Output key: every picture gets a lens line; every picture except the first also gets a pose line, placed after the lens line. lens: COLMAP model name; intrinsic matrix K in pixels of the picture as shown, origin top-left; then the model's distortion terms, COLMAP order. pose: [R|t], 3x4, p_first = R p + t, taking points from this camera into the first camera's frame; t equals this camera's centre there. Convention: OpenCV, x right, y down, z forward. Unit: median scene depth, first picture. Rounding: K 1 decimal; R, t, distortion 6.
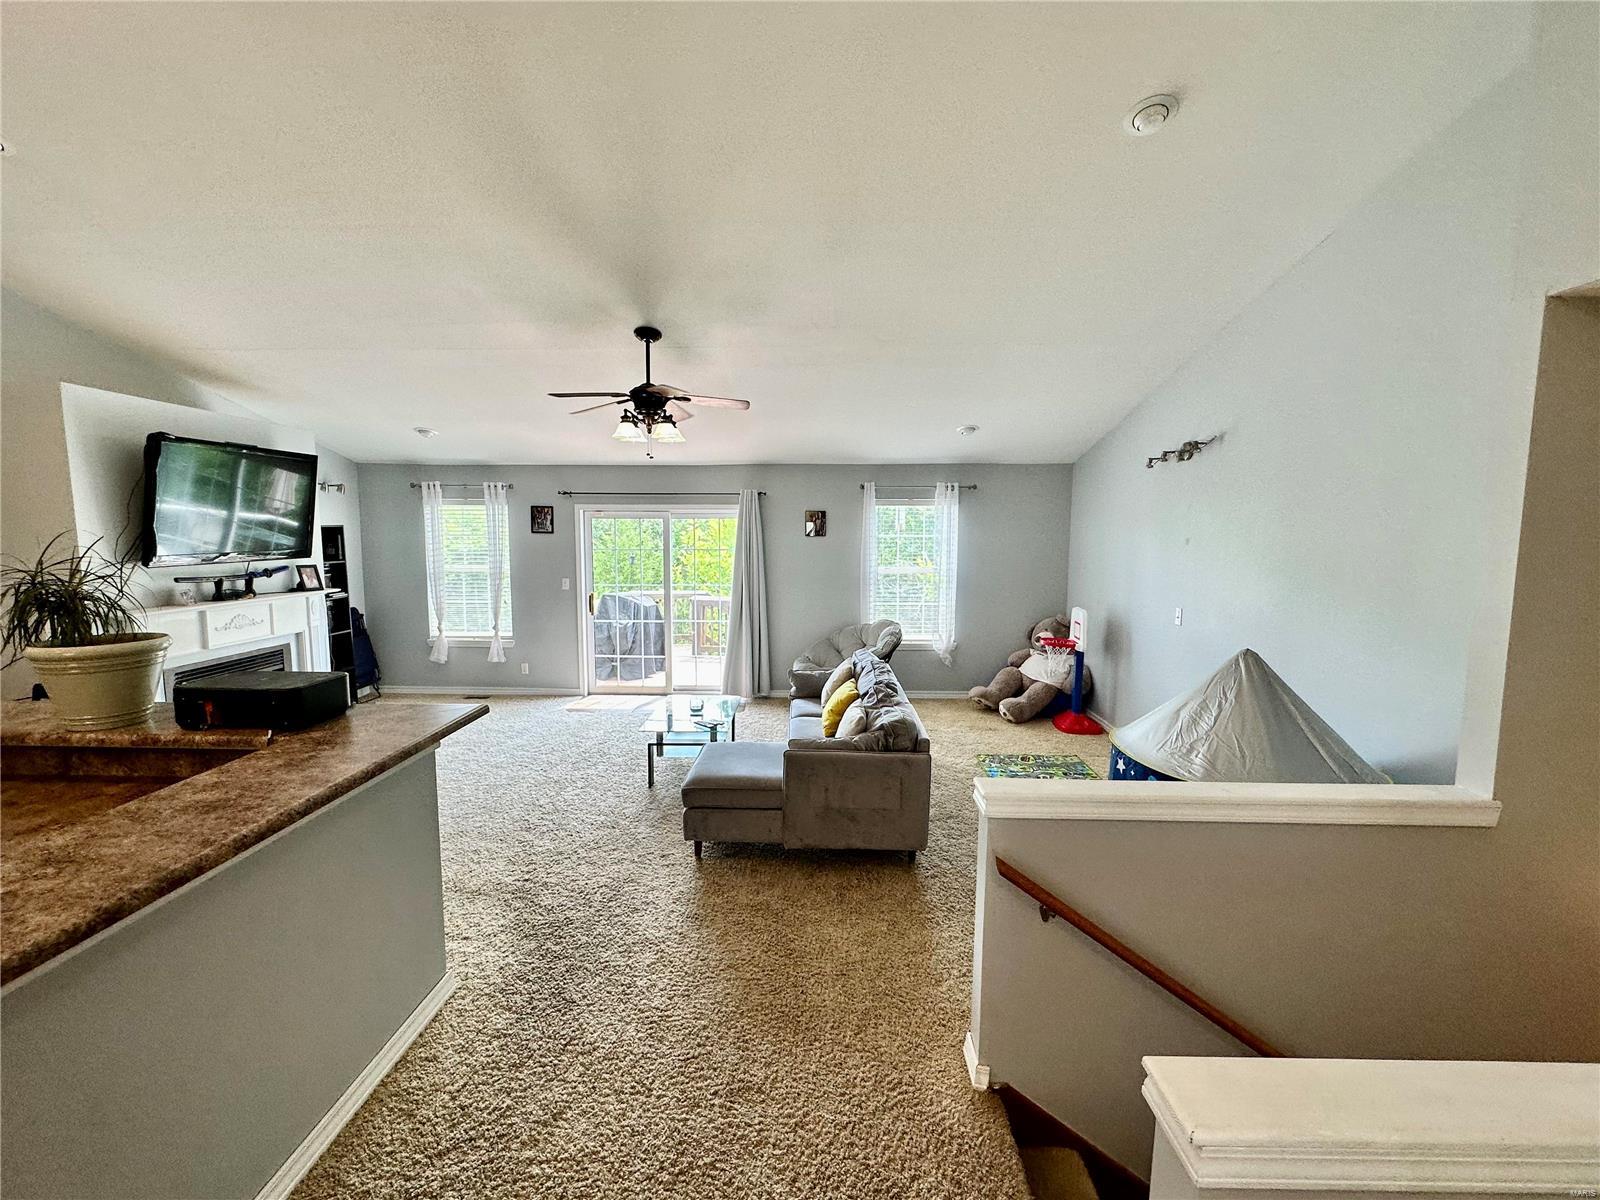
lens RADIAL K [[688.0, 0, 800.0], [0, 688.0, 601.4], [0, 0, 1]] dist [-0.002555, 0.000320]
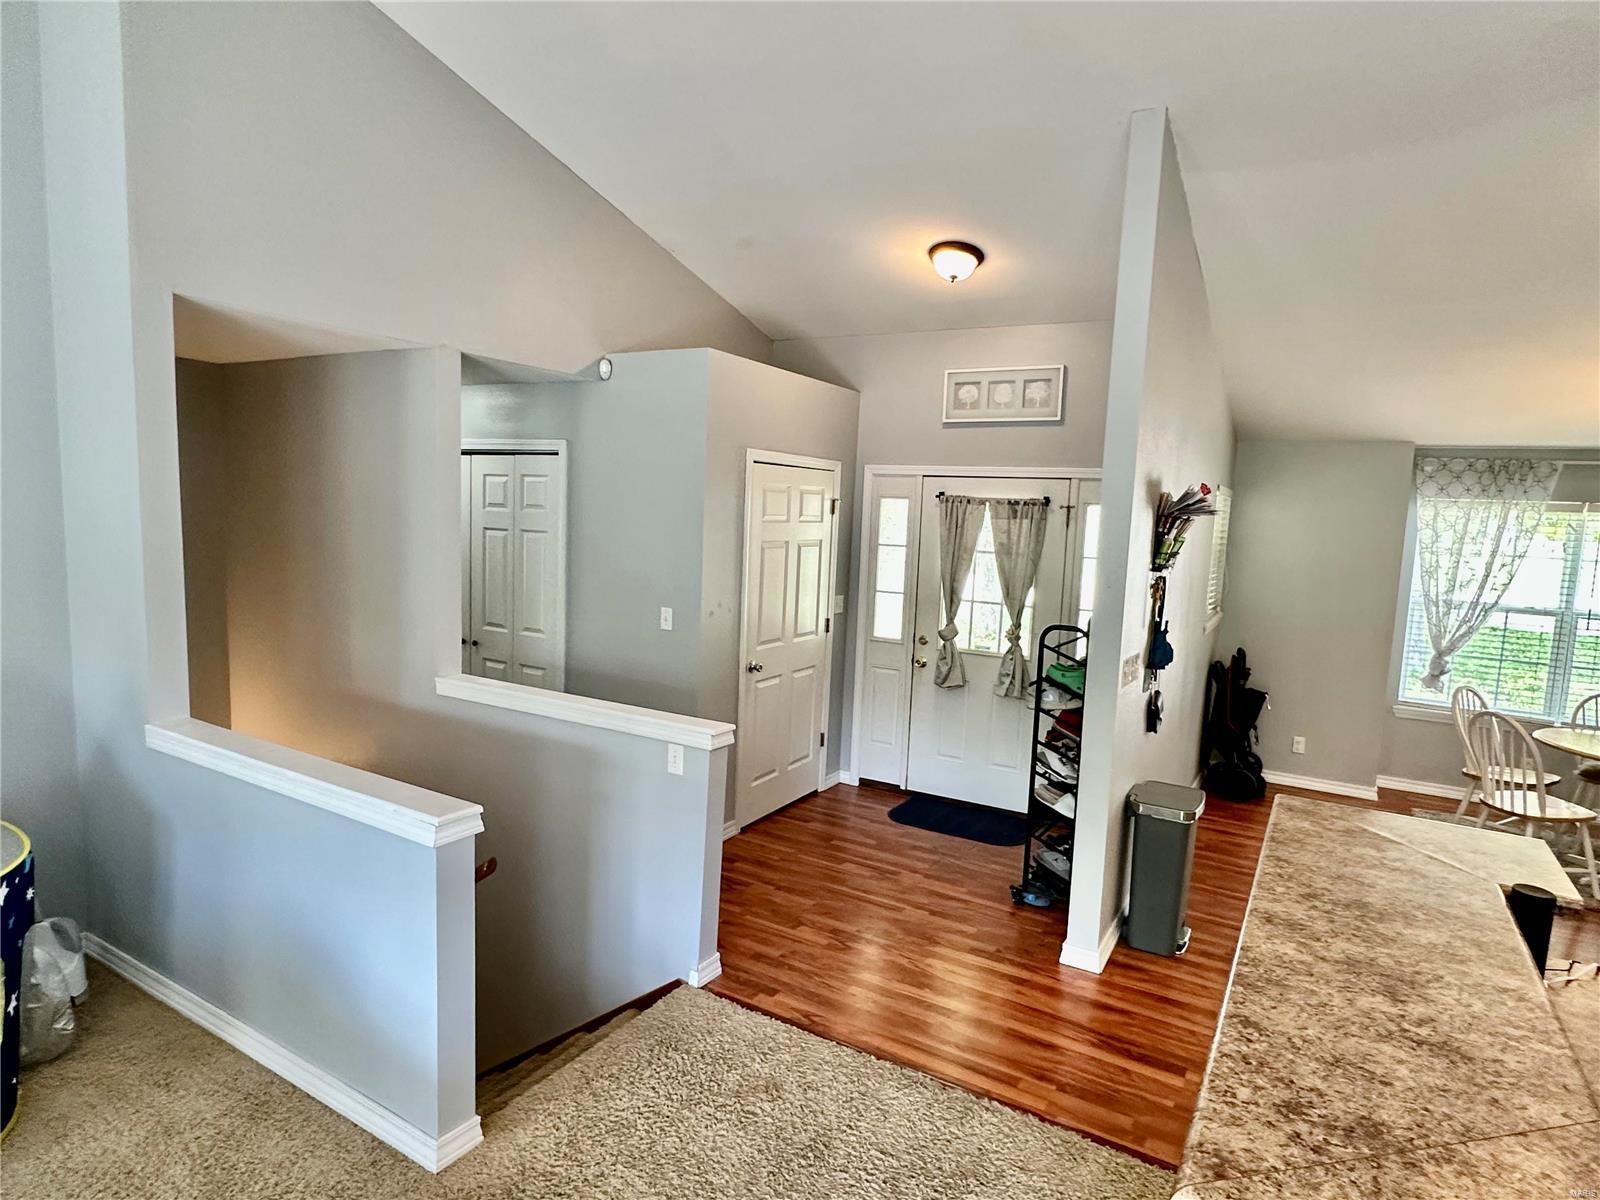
lens RADIAL K [[909.3, 0, 794.4], [0, 909.3, 607.9], [0, 0, 1]] dist [-0.000598, -0.000405]
pose [[-0.870411, -0.095455, 0.482984, -0.237766], [0.006762, 0.978614, 0.205596, -0.078726], [-0.492280, 0.182219, -0.851151, 0.671214]]
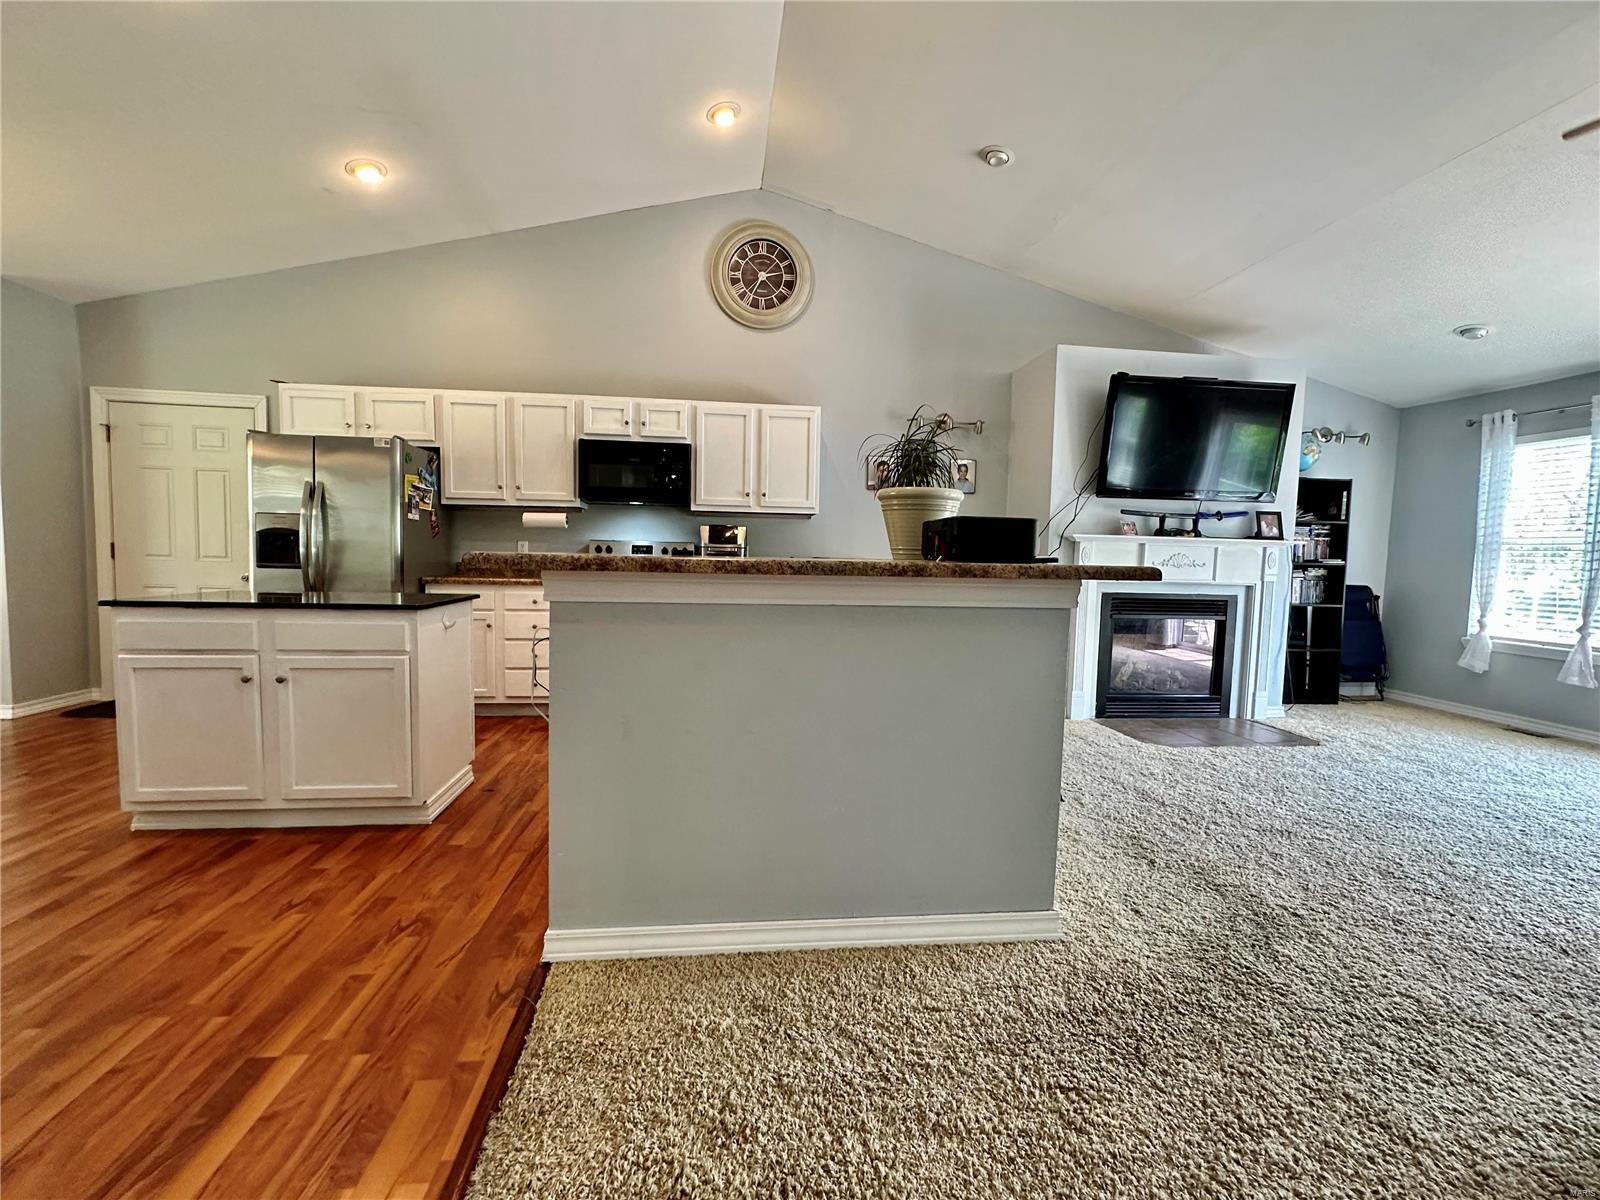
lens RADIAL K [[688.0, 0, 800.0], [0, 688.0, 601.4], [0, 0, 1]] dist [-0.002555, 0.000320]
pose [[0.148850, 0.069755, -0.986396, 0.082320], [-0.130042, 0.990227, 0.050402, 0.096746], [0.980272, 0.120771, 0.156466, 0.273373]]
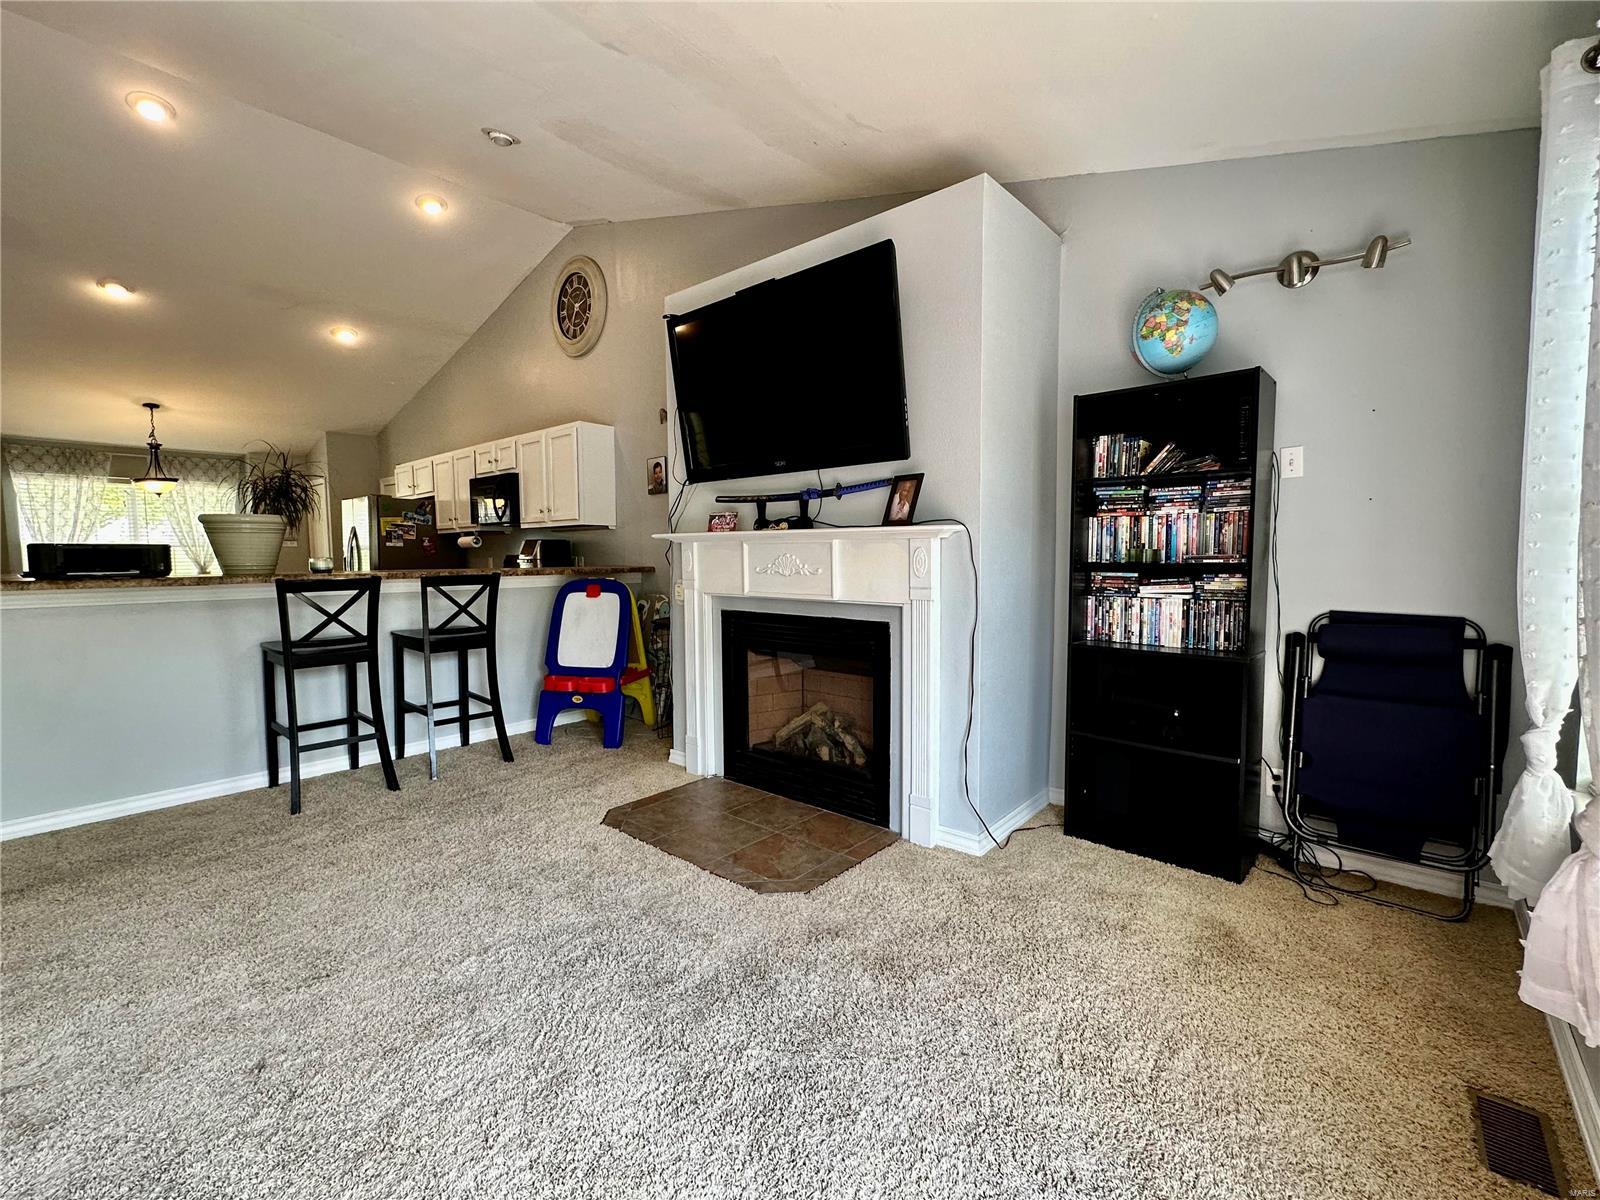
lens RADIAL K [[688.0, 0, 800.0], [0, 688.0, 601.4], [0, 0, 1]] dist [-0.002555, 0.000320]
pose [[-0.628161, 0.058235, -0.775901, -0.273972], [-0.078580, 0.987349, 0.137723, -0.024947], [0.774105, 0.147483, -0.615638, 1.255226]]
